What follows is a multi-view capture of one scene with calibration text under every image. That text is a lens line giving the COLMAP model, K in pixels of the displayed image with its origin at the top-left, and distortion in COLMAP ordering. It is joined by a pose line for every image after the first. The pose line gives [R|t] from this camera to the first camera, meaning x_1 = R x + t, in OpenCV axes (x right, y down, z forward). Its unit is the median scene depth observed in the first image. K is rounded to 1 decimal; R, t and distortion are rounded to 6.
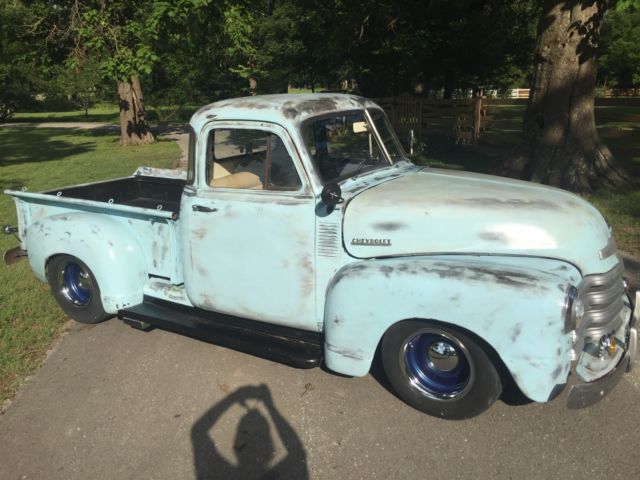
lens RADIAL K [[548.7, 0, 320.0], [0, 548.7, 240.0], [0, 0, 1]] dist [0.083233, -0.125381]
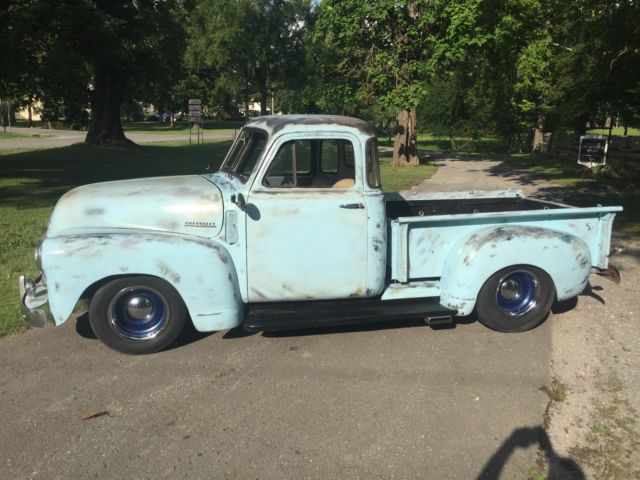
lens RADIAL K [[548.7, 0, 320.0], [0, 548.7, 240.0], [0, 0, 1]] dist [0.083233, -0.125381]
pose [[0.854176, 0.155977, -0.496039, 0.129339], [-0.183243, 0.983047, -0.006429, 0.020757], [0.486627, 0.096387, 0.868277, -0.072248]]
